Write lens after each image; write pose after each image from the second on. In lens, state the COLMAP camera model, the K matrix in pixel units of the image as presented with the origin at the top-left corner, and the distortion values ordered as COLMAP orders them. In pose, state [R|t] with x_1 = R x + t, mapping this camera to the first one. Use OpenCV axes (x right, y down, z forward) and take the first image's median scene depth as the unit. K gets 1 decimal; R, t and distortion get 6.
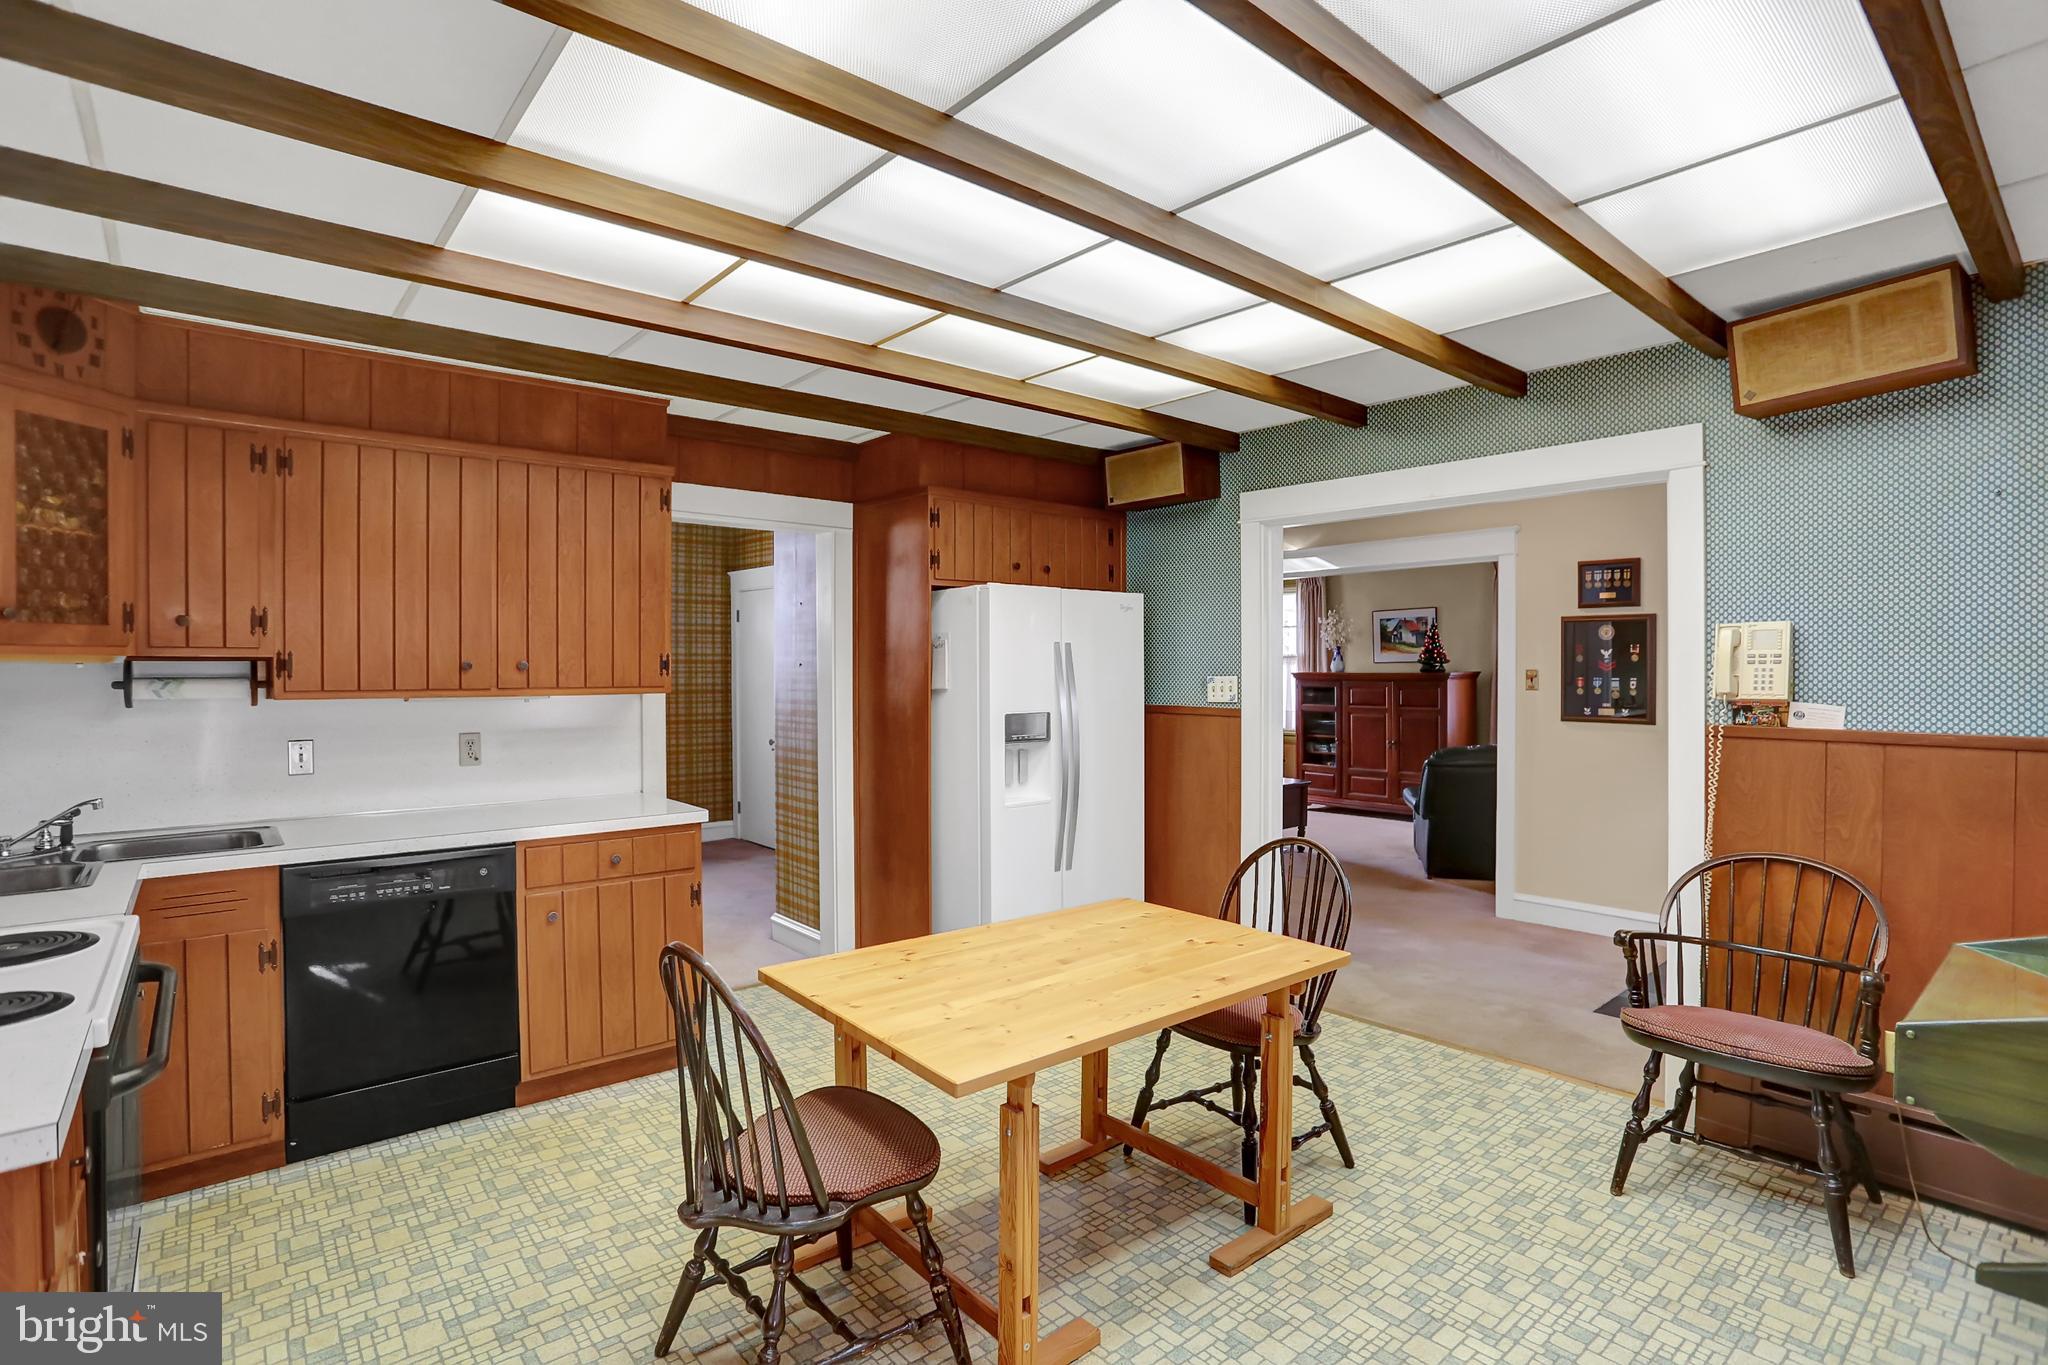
lens RADIAL K [[973.5, 0, 1022.1], [0, 973.5, 676.0], [0, 0, 1]] dist [0.000748, 0.000863]
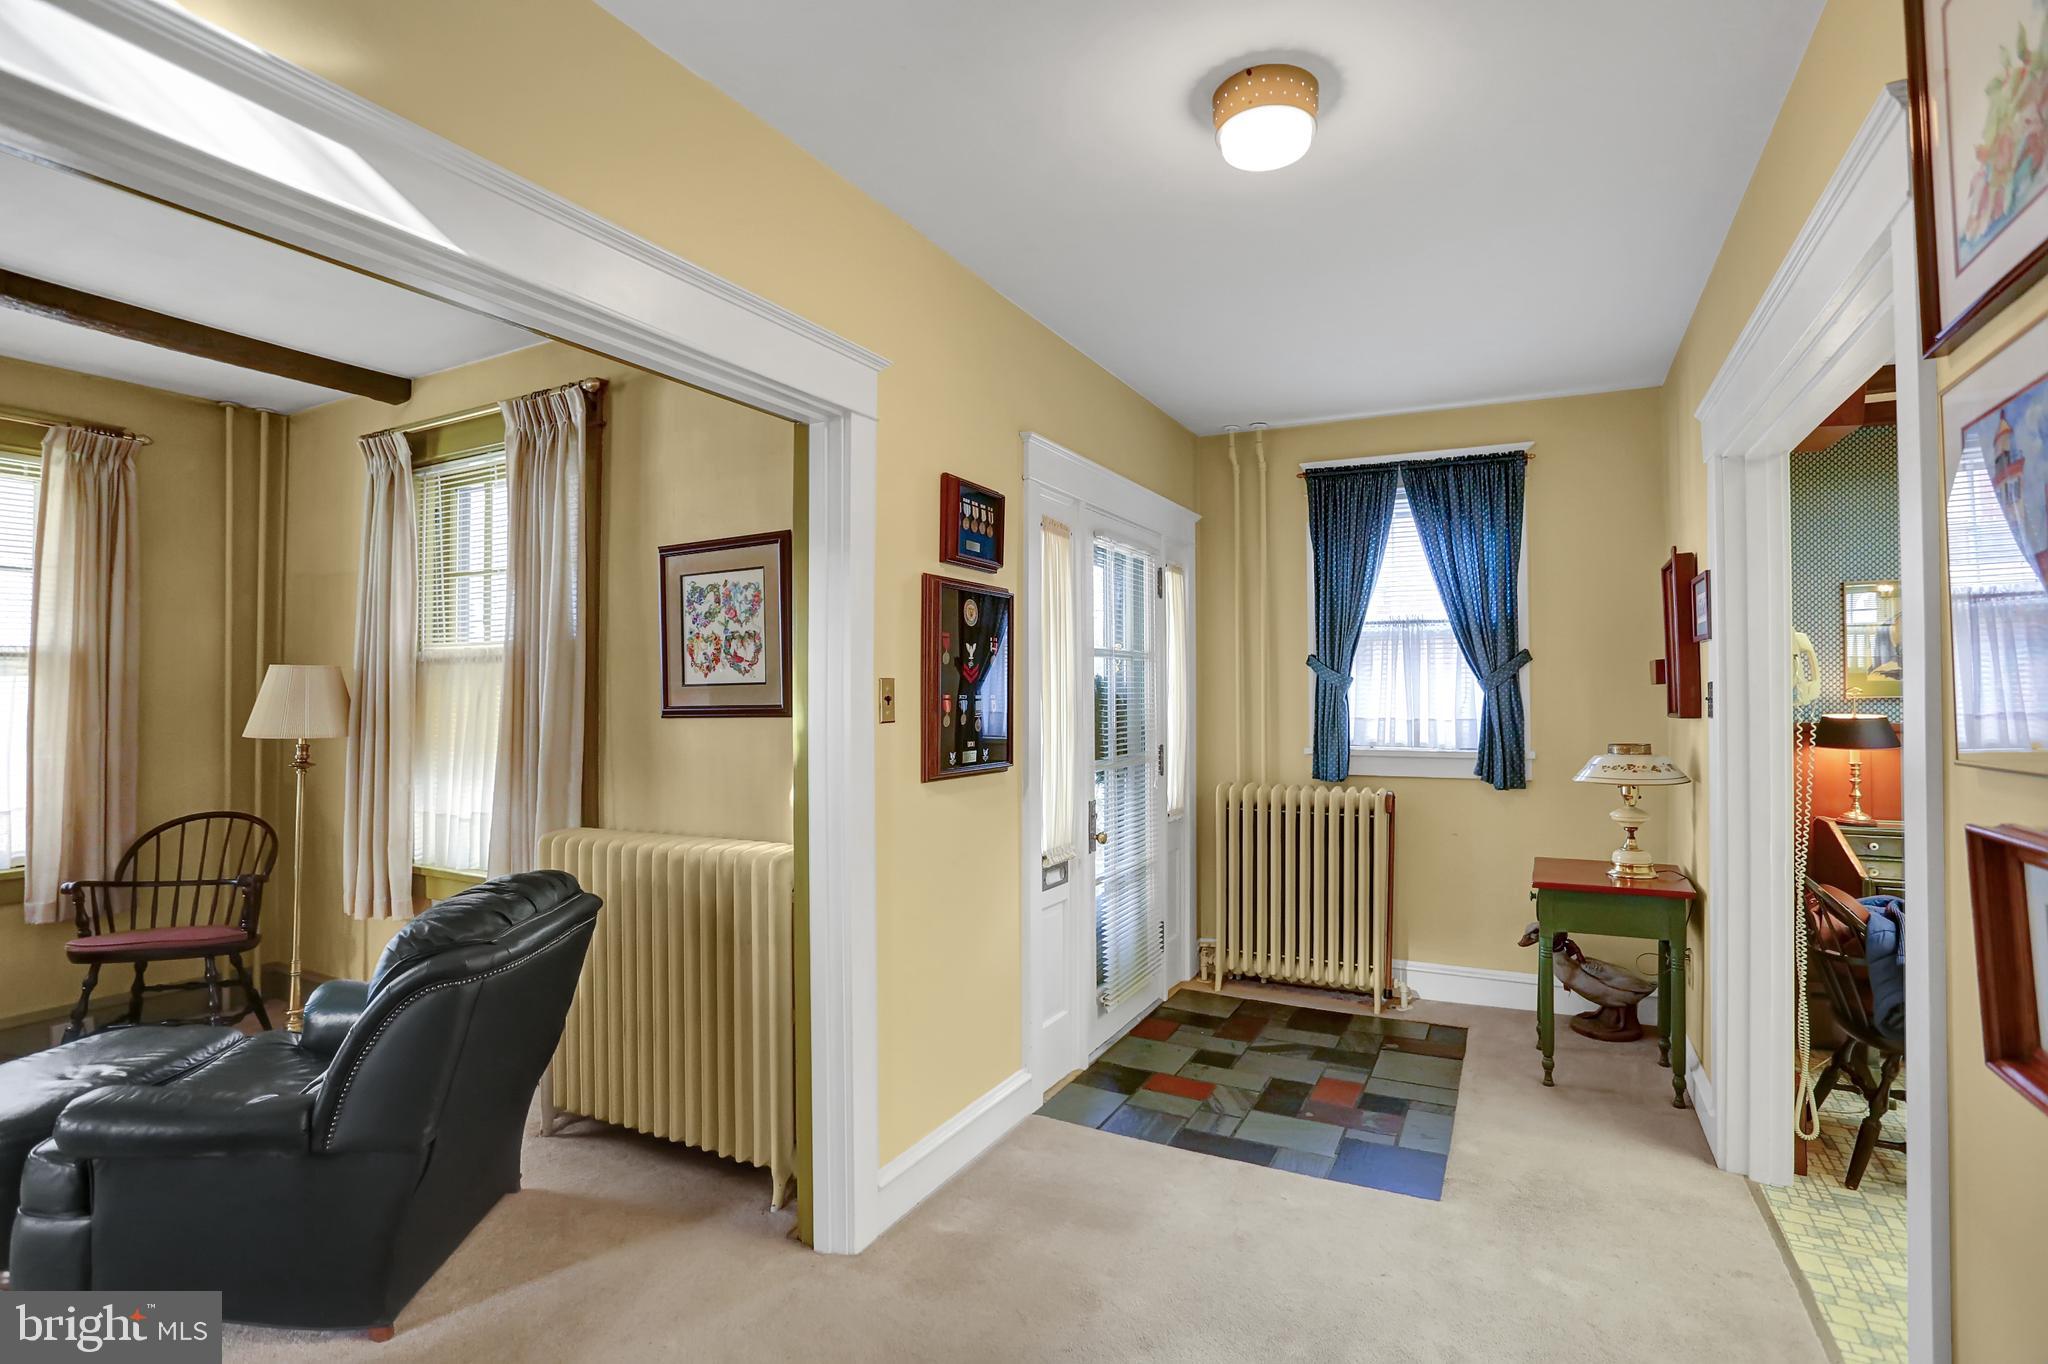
lens RADIAL K [[973.5, 0, 1033.5], [0, 973.5, 687.9], [0, 0, 1]] dist [0.000748, 0.000863]
pose [[-0.395671, 0.001307, 0.918391, 0.073805], [0.016901, 0.999840, 0.005858, -0.004683], [-0.918237, 0.017840, -0.395630, 1.180829]]
